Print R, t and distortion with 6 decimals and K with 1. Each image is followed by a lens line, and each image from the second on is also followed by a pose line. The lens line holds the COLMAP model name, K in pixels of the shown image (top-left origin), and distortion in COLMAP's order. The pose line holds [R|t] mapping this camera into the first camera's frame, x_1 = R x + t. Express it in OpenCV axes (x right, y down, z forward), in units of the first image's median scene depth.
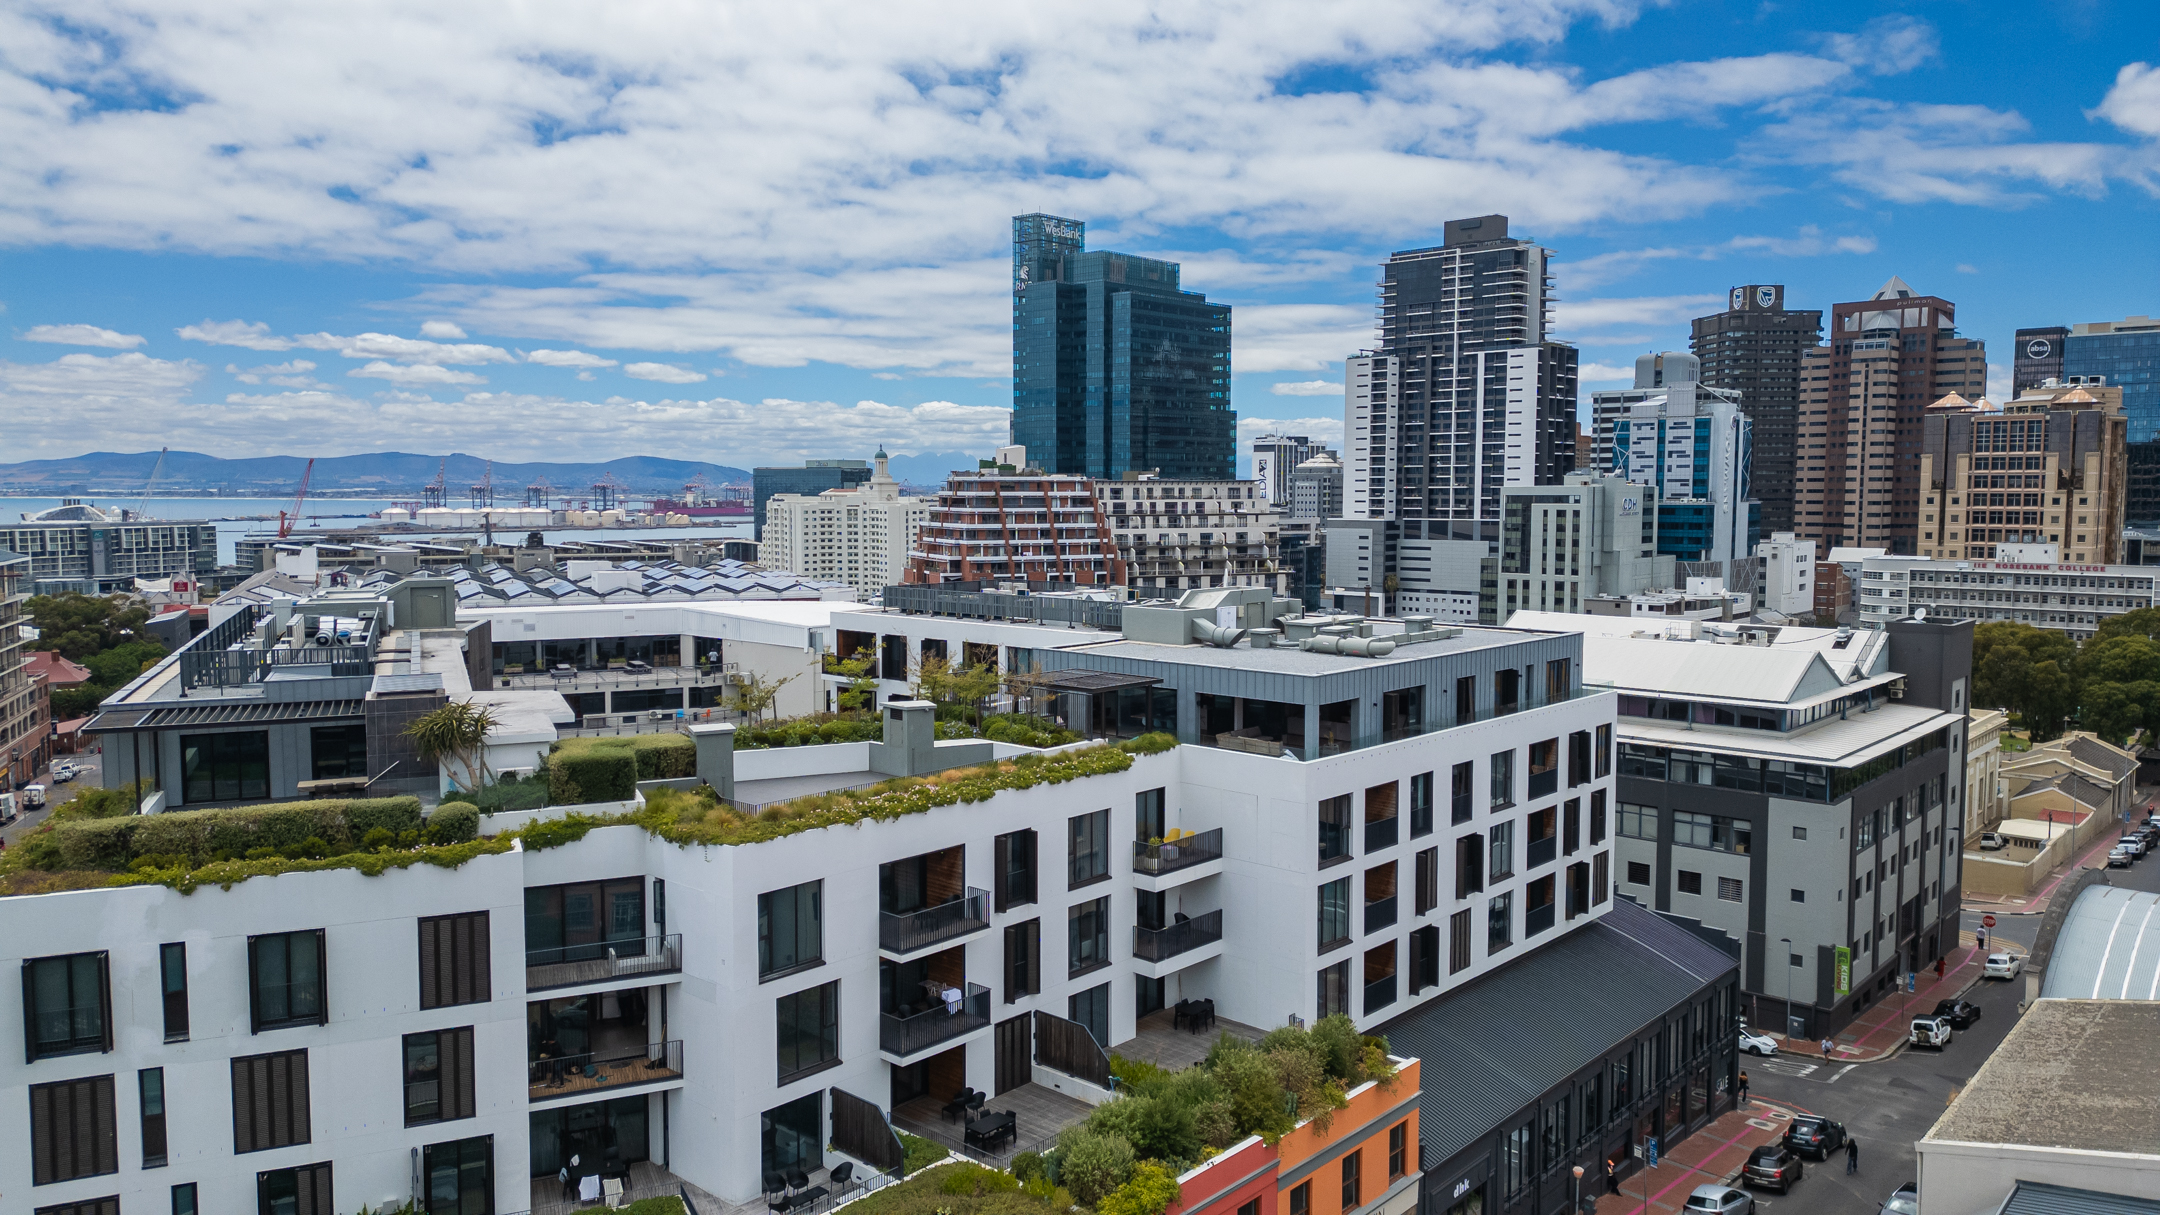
lens RADIAL K [[1519.9, 0, 1074.1], [0, 1519.9, 595.8], [0, 0, 1]] dist [0.056554, -0.053567]
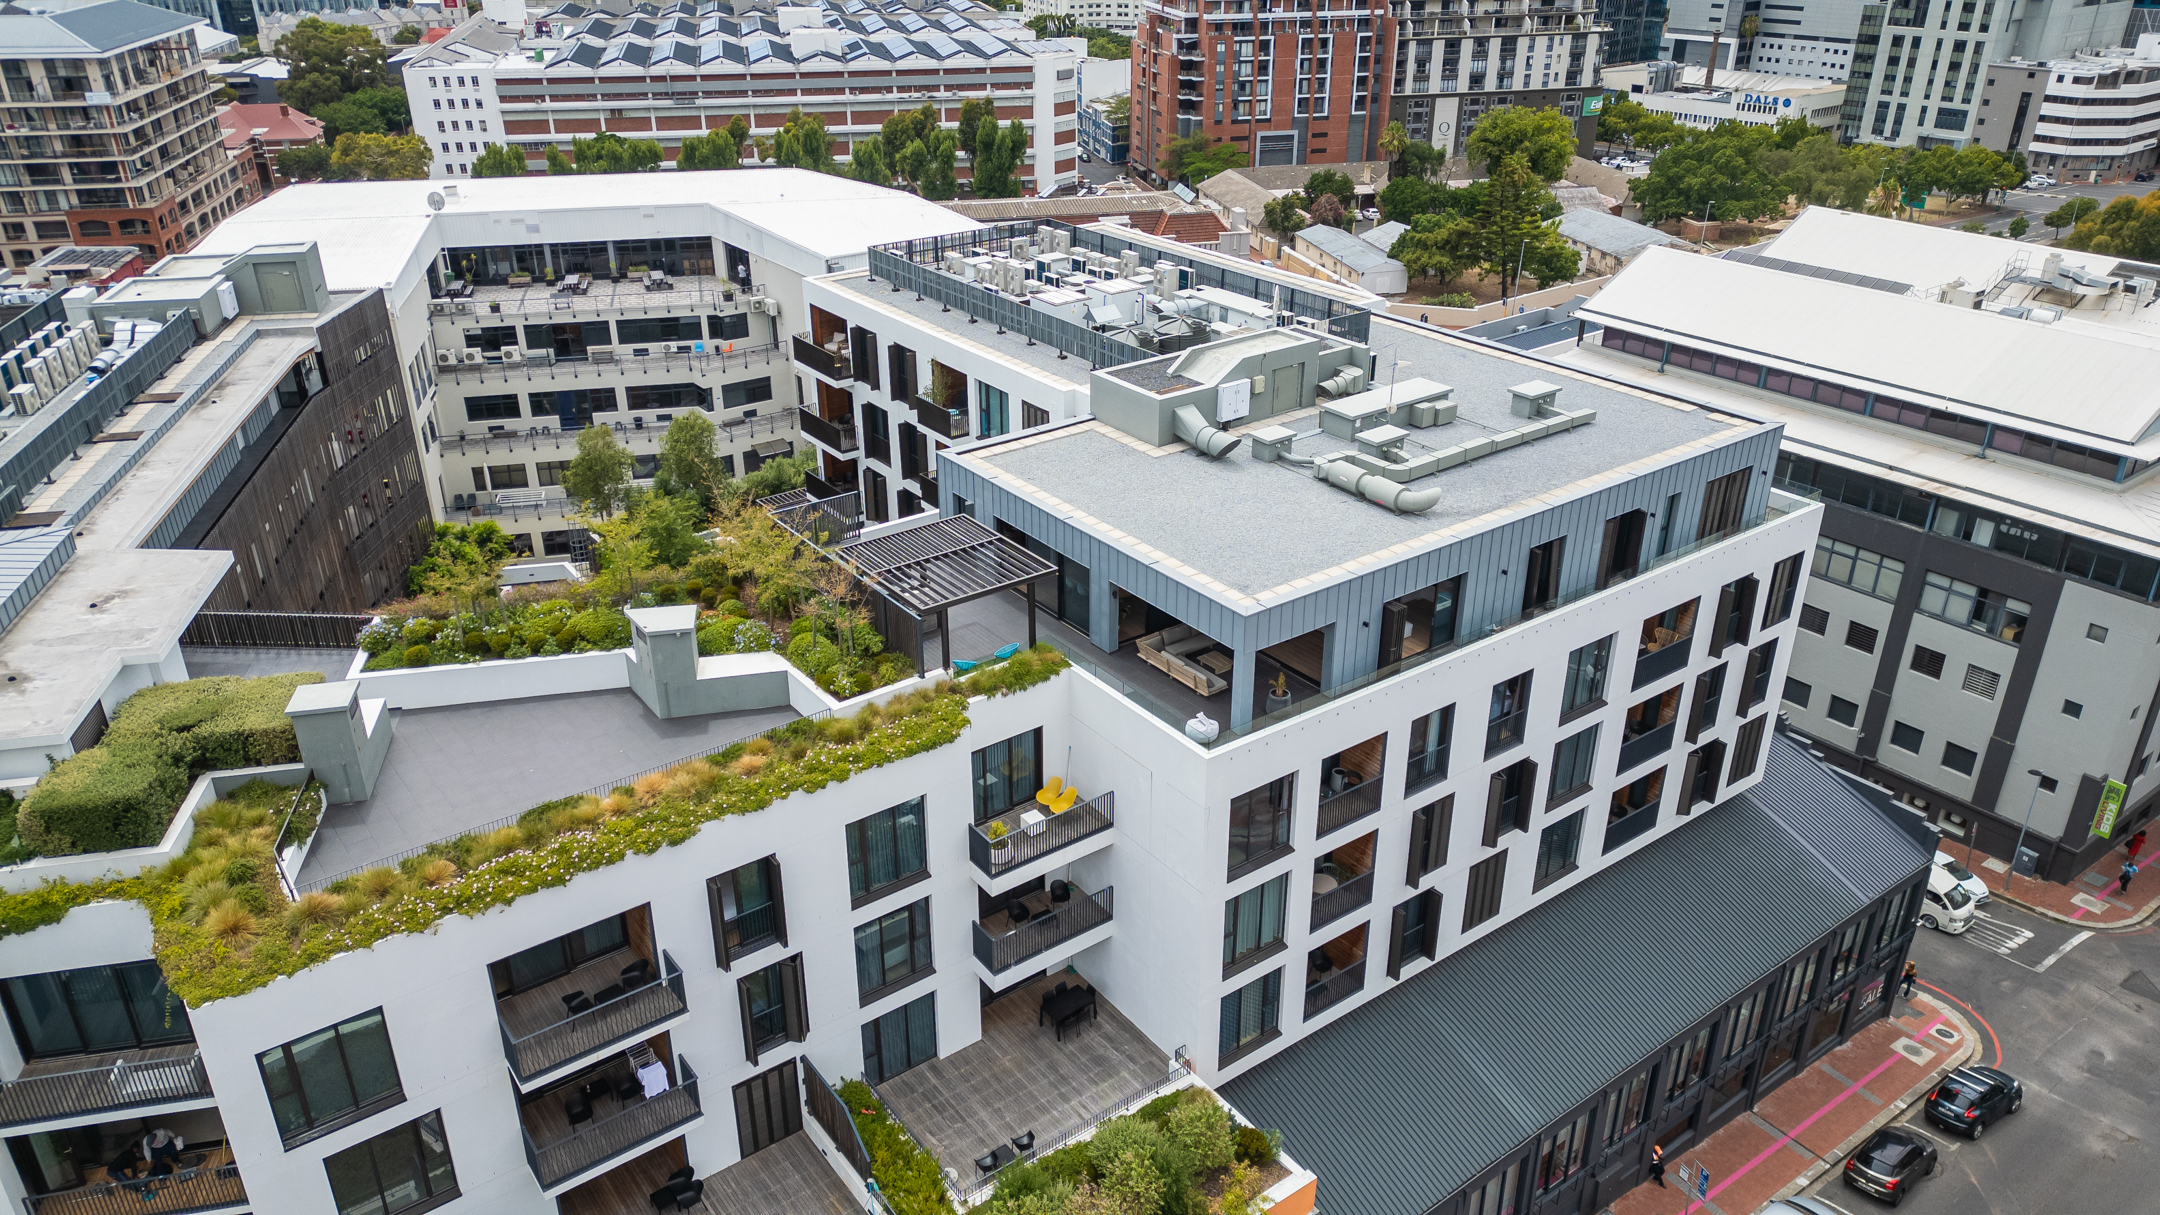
lens RADIAL K [[1519.9, 0, 1069.8], [0, 1519.9, 606.2], [0, 0, 1]] dist [0.056554, -0.053567]
pose [[0.979282, 0.085730, -0.183461, 0.122889], [-0.010618, 0.926458, 0.376250, -0.120498], [0.202224, -0.366506, 0.908173, 0.232181]]
